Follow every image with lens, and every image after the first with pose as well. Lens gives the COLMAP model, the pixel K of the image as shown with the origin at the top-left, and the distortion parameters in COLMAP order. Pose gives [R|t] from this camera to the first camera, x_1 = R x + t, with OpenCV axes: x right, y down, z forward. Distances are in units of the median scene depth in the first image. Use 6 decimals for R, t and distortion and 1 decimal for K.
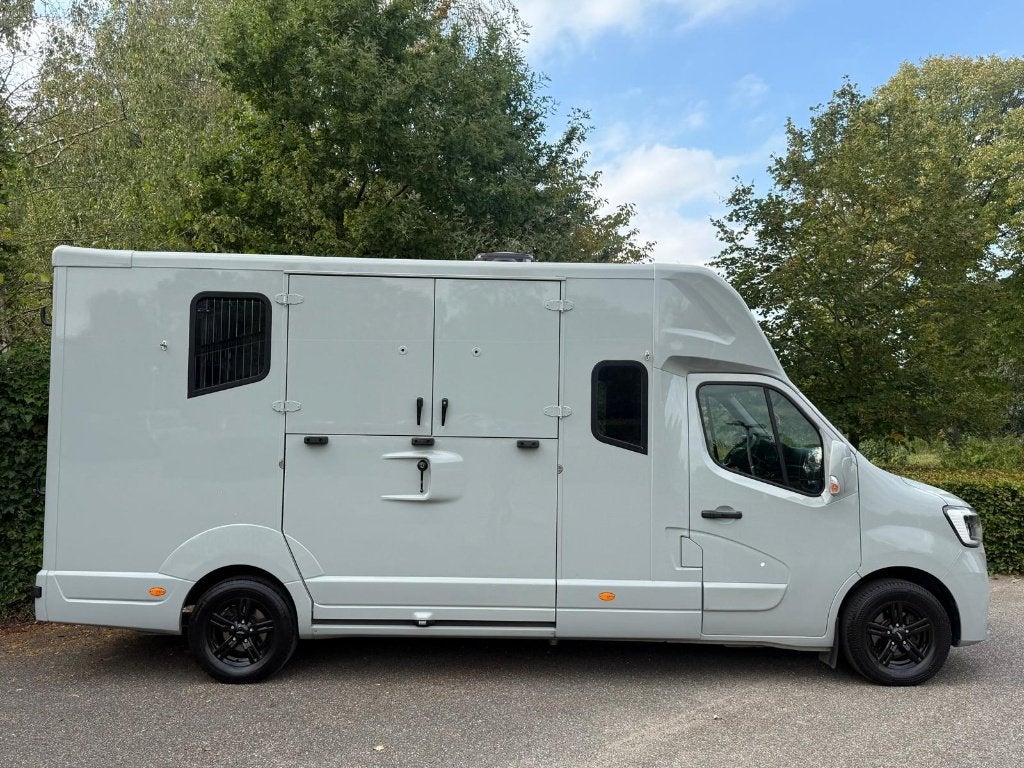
lens RADIAL K [[1081.3, 0, 512.0], [0, 1081.3, 384.0], [0, 0, 1]] dist [0.232280, -0.741155]
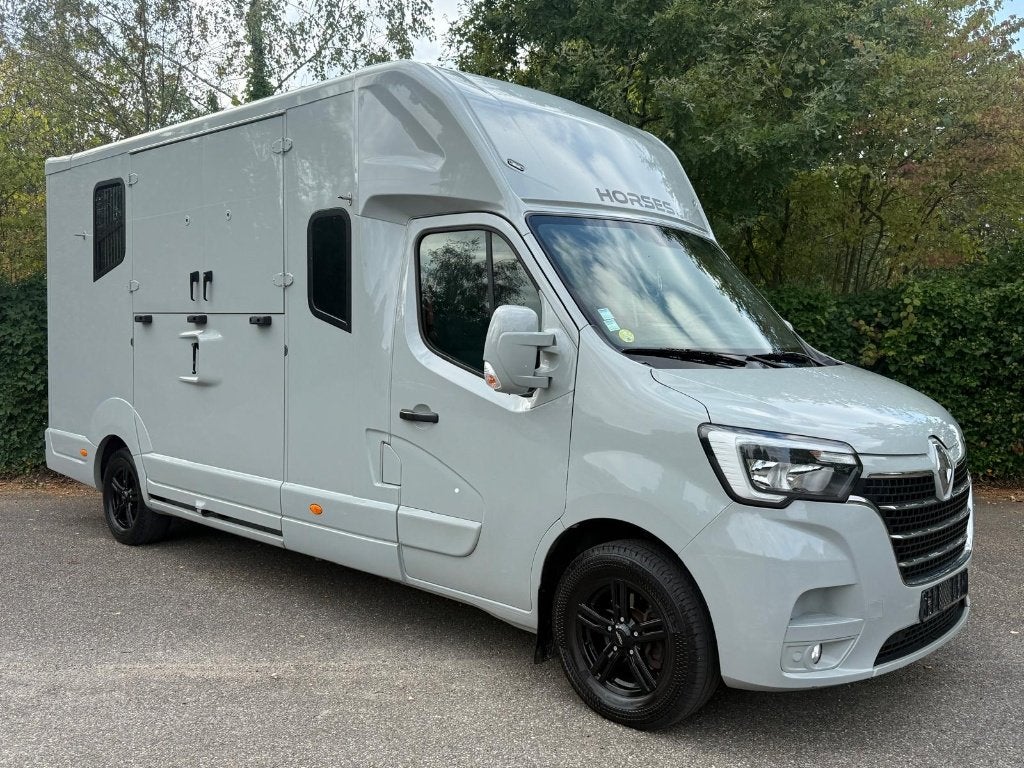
lens RADIAL K [[1081.3, 0, 512.0], [0, 1081.3, 384.0], [0, 0, 1]] dist [0.232280, -0.741155]
pose [[0.603763, 0.031095, -0.796557, 0.805345], [0.040430, 0.996759, 0.069555, 0.053154], [0.796138, -0.074199, 0.600549, 0.636857]]
